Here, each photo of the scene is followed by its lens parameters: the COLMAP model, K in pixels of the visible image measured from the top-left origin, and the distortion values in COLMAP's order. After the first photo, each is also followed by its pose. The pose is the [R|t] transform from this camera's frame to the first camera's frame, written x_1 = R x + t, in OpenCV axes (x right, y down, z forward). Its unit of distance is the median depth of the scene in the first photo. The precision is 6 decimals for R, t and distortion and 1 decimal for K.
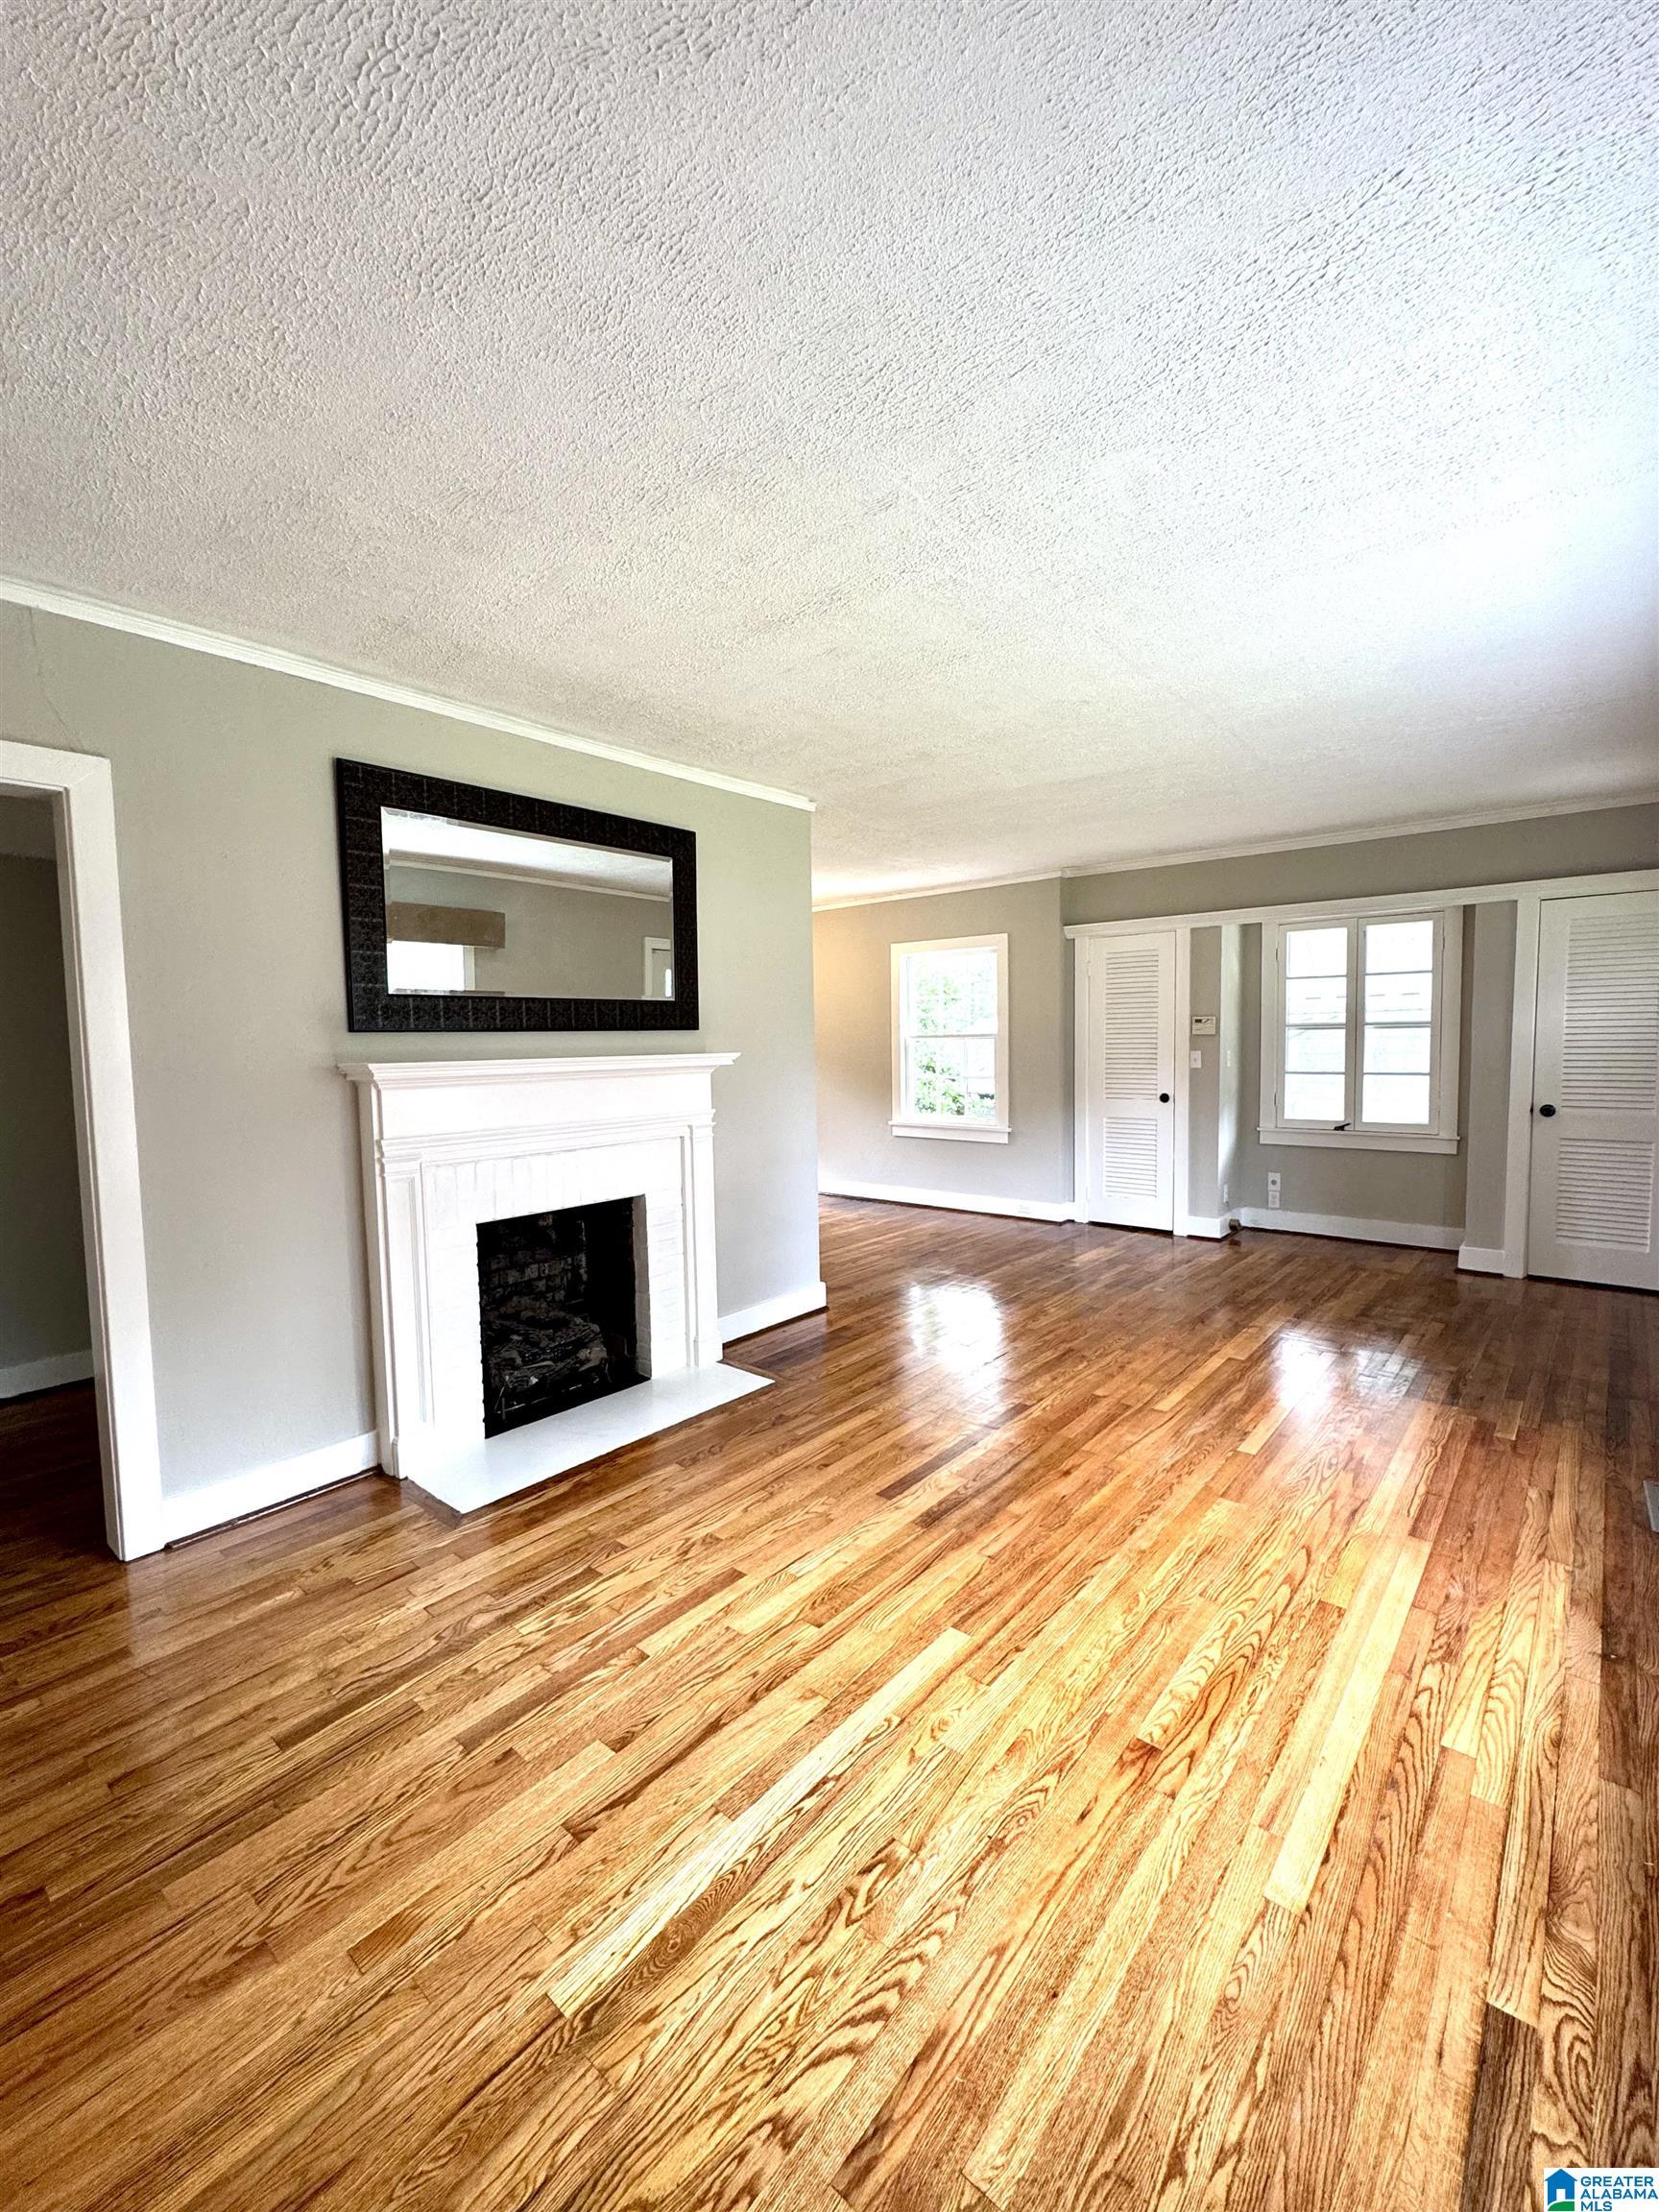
lens RADIAL K [[915.6, 0, 829.5], [0, 915.6, 1106.0], [0, 0, 1]] dist [-0.002303, 0.000605]
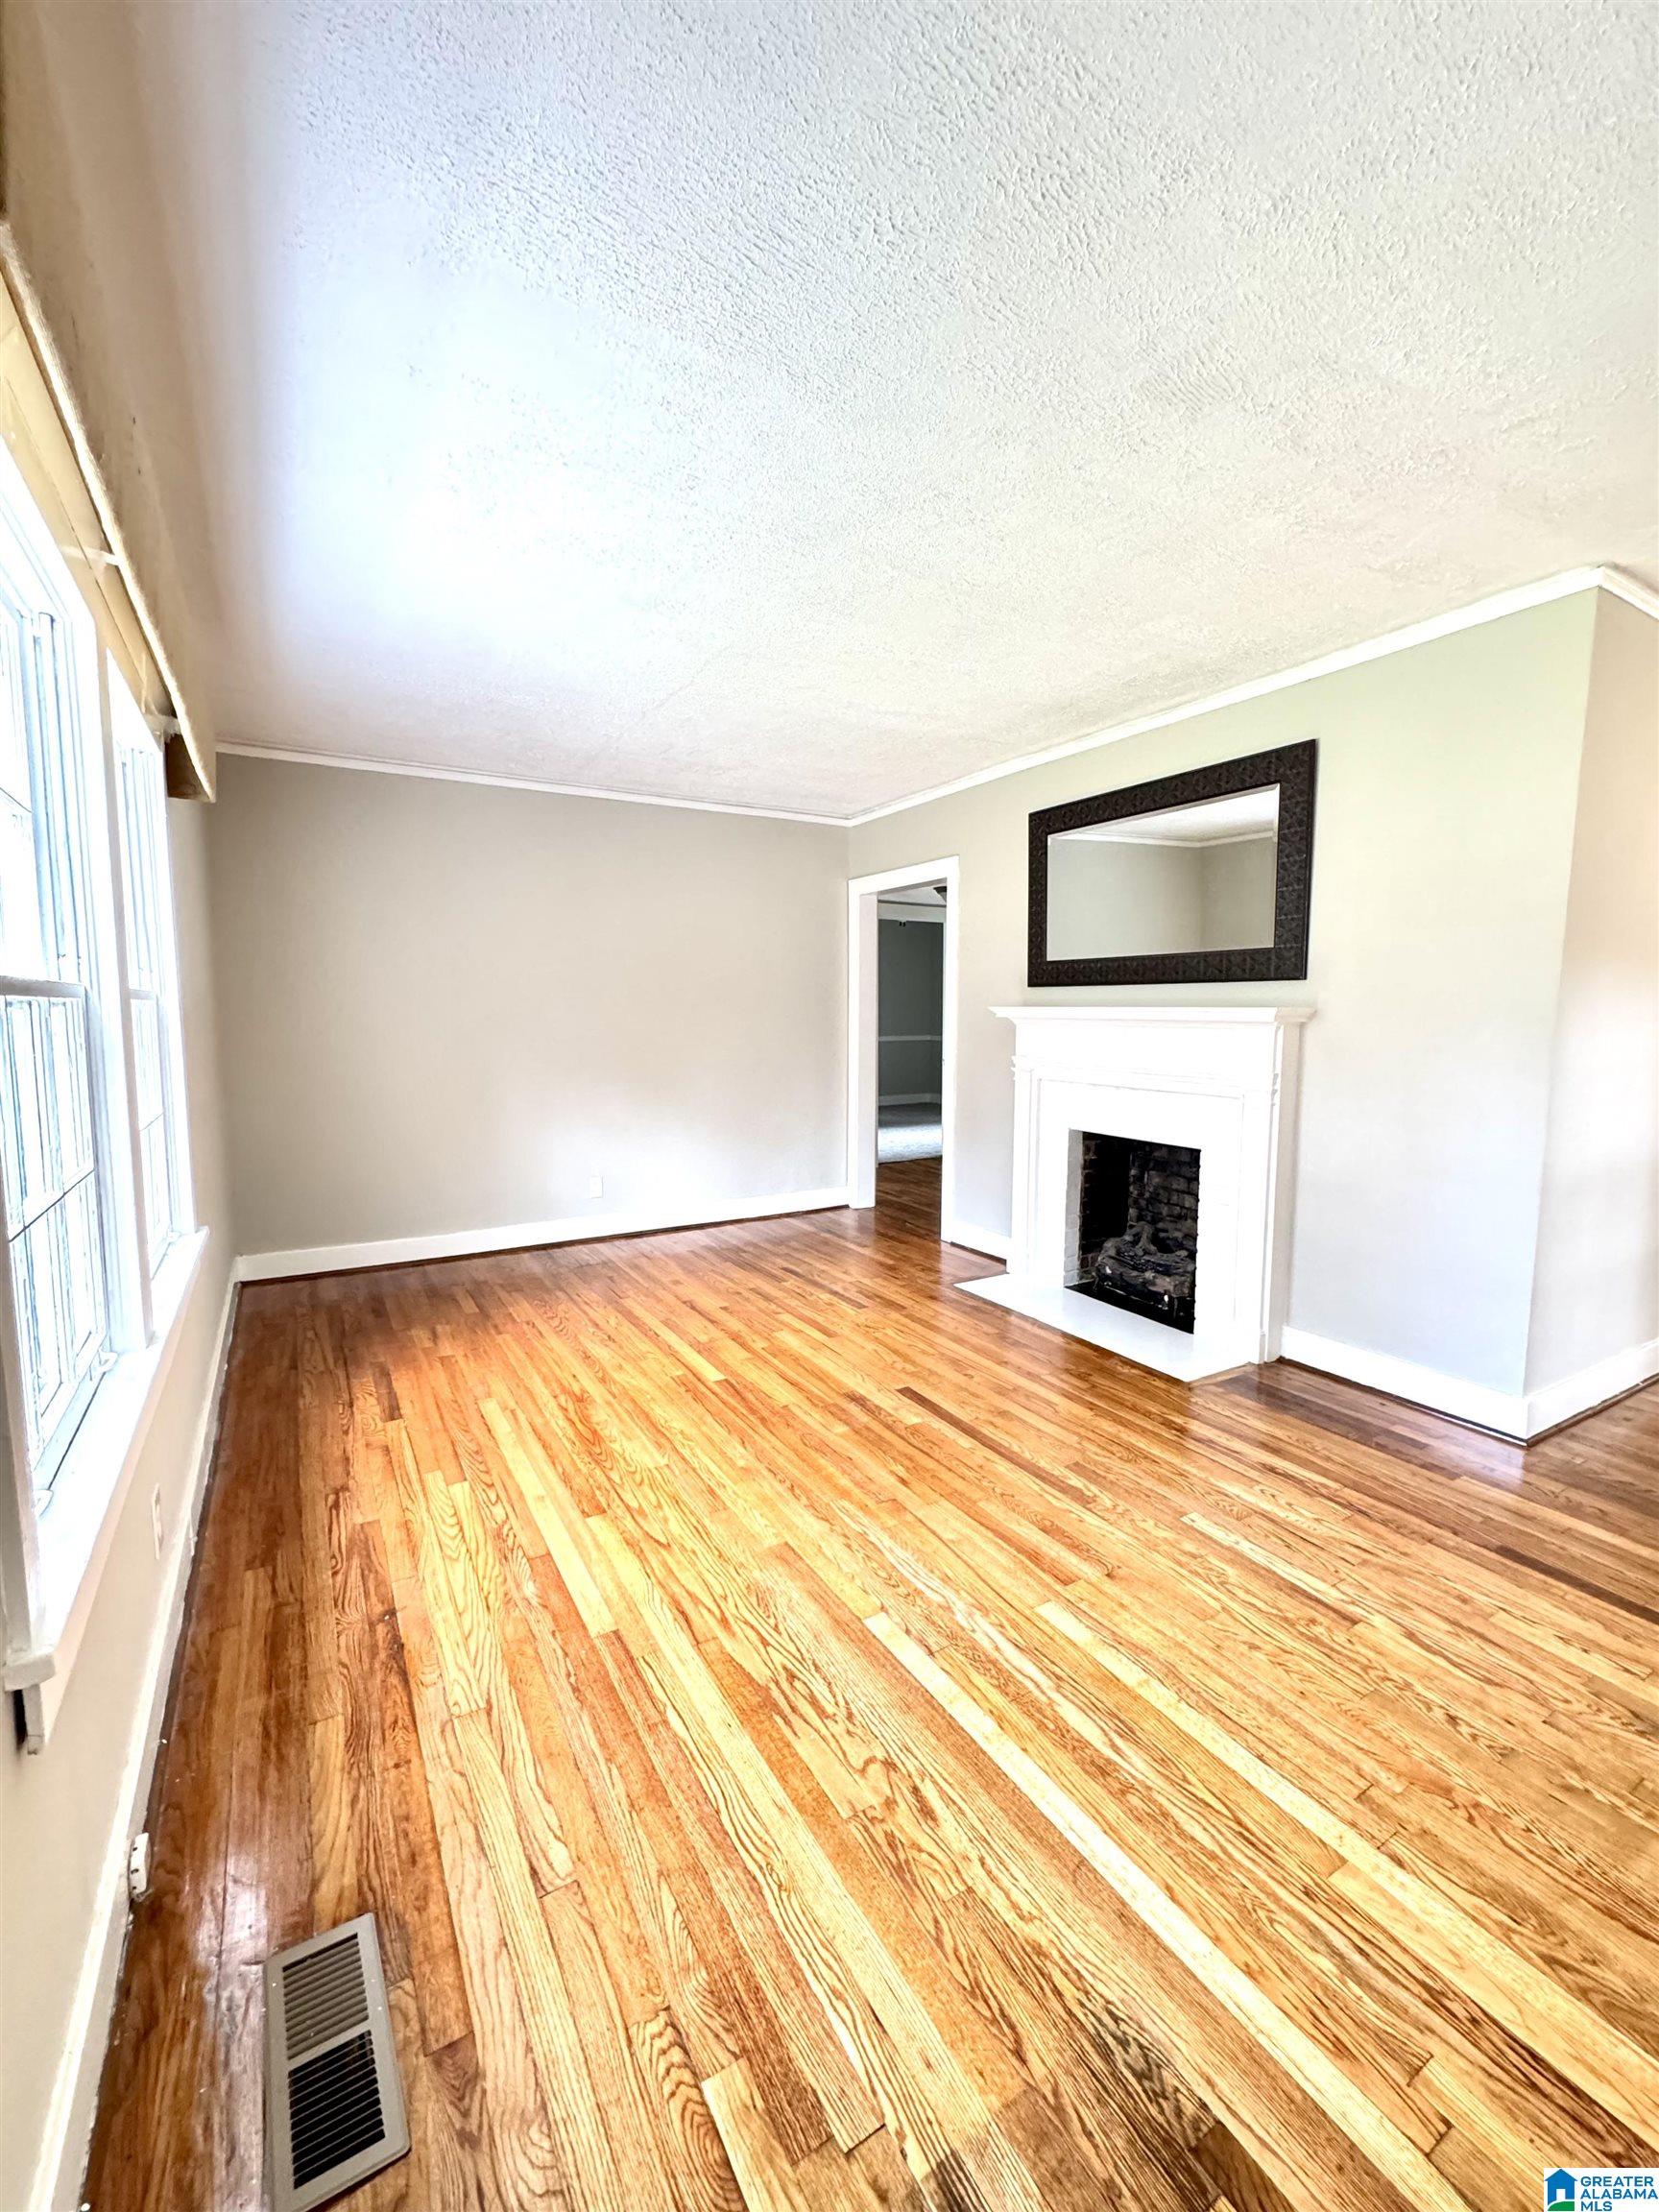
lens RADIAL K [[915.6, 0, 829.5], [0, 915.6, 1106.0], [0, 0, 1]] dist [-0.002303, 0.000605]
pose [[-0.324149, 0.119759, -0.938395, 1.024454], [-0.062525, 0.987073, 0.147569, -0.084837], [0.943937, 0.106507, -0.312471, 1.114140]]
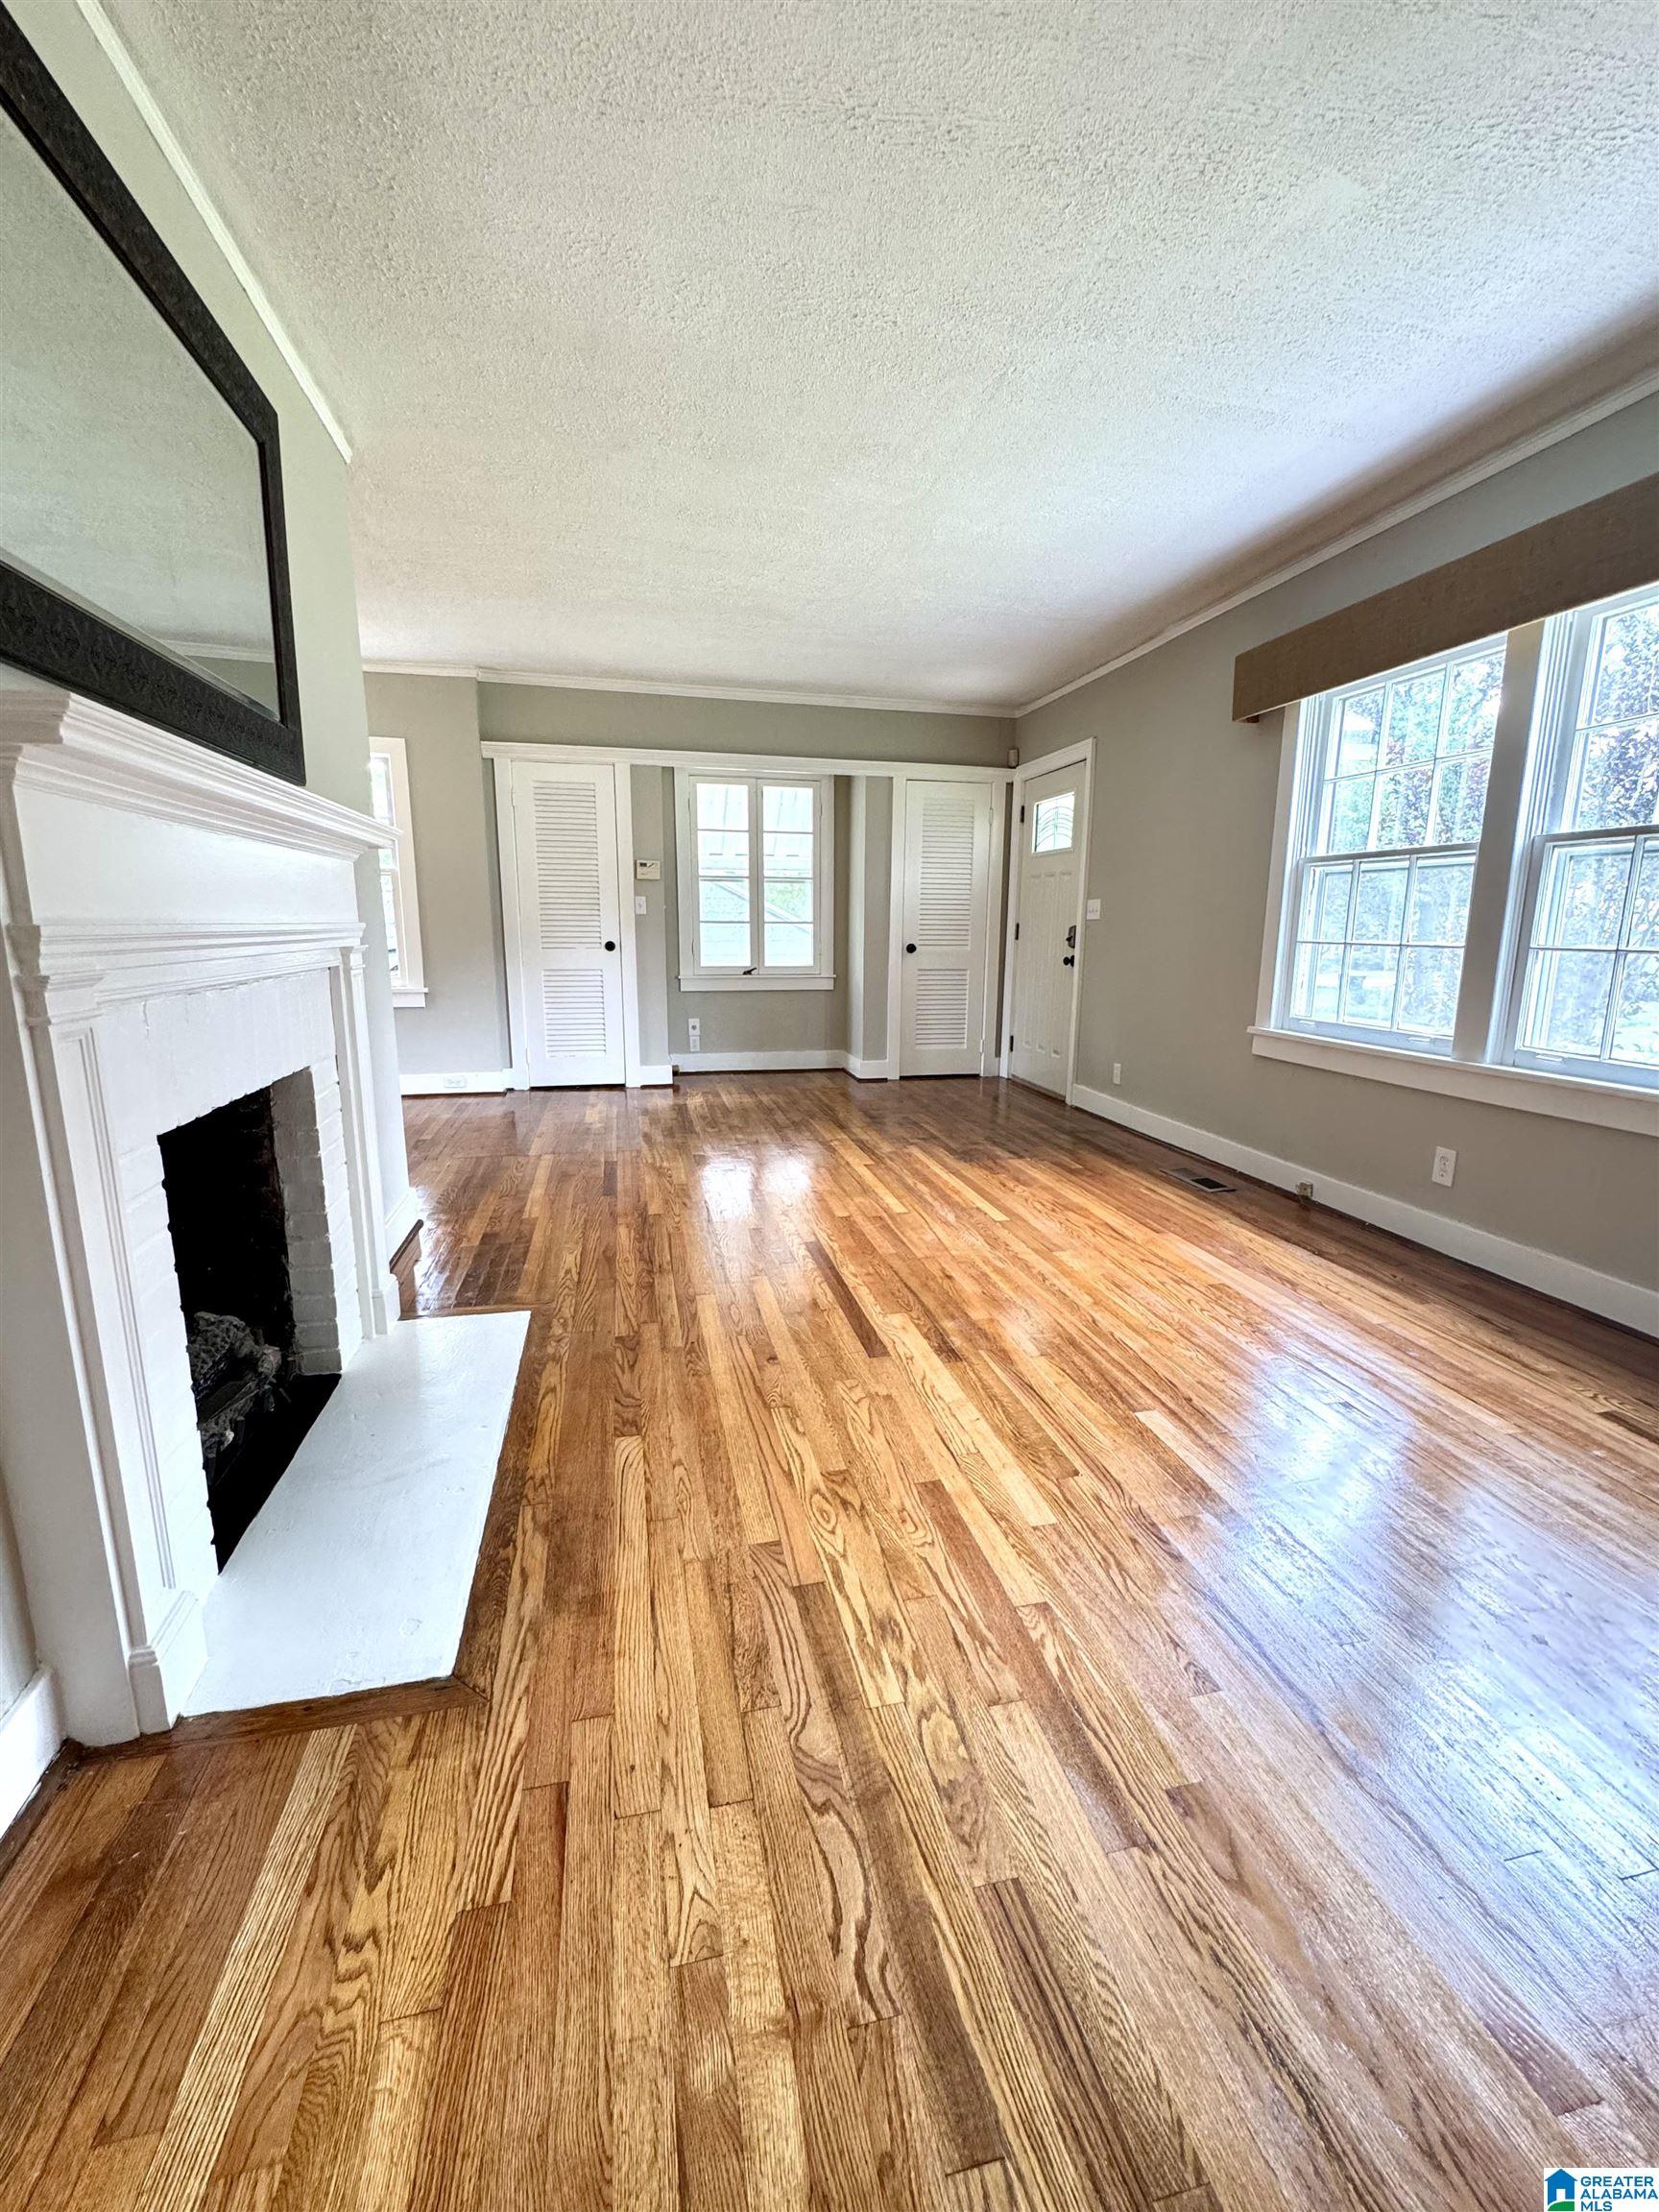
lens RADIAL K [[915.6, 0, 829.5], [0, 915.6, 1106.0], [0, 0, 1]] dist [-0.002303, 0.000605]
pose [[0.599361, -0.135502, 0.788927, -0.553079], [0.040324, 0.989428, 0.139304, 0.065797], [-0.799462, -0.051681, 0.598489, 0.482089]]
